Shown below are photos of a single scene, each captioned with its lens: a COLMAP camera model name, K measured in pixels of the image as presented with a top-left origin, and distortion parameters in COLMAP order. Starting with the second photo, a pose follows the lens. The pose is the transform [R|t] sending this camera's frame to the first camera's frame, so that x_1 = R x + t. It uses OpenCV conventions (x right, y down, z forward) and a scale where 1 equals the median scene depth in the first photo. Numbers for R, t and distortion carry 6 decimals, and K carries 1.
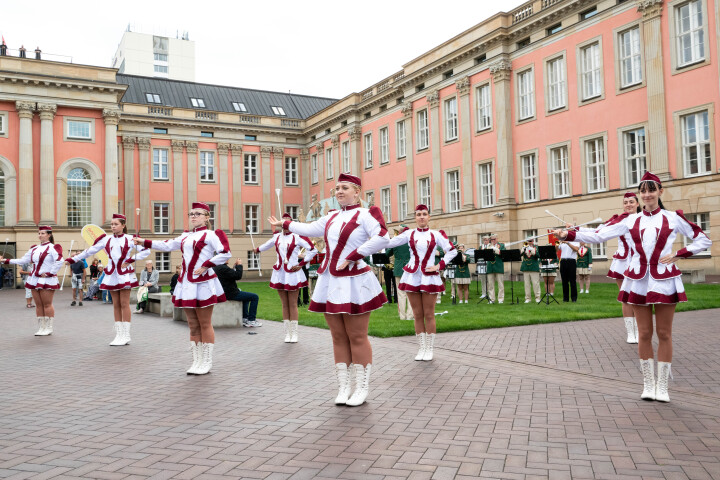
lens RADIAL K [[629.5, 0, 362.1], [0, 629.5, 240.5], [0, 0, 1]] dist [0.000151, -0.008960]
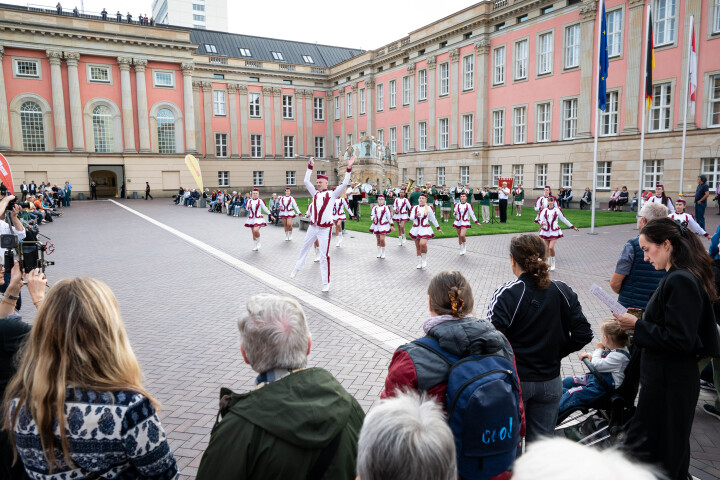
lens RADIAL K [[528.7, 0, 365.3], [0, 528.7, 239.0], [0, 0, 1]] dist [0.006404, 0.002216]
pose [[0.999802, 0.019274, 0.004918, -0.024142], [-0.019806, 0.987521, 0.156236, -0.026109], [-0.001845, -0.156302, 0.987708, -0.156908]]
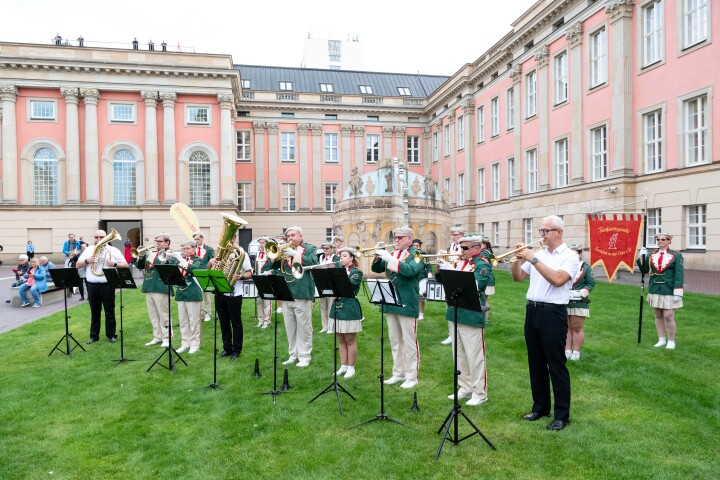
lens RADIAL K [[531.9, 0, 360.5], [0, 531.9, 247.9], [0, 0, 1]] dist [-0.000881, -0.002545]
pose [[0.954125, 0.021436, -0.298641, 0.093575], [-0.003250, 0.998117, 0.061259, -0.006099], [0.299392, -0.057478, 0.952397, 0.202842]]
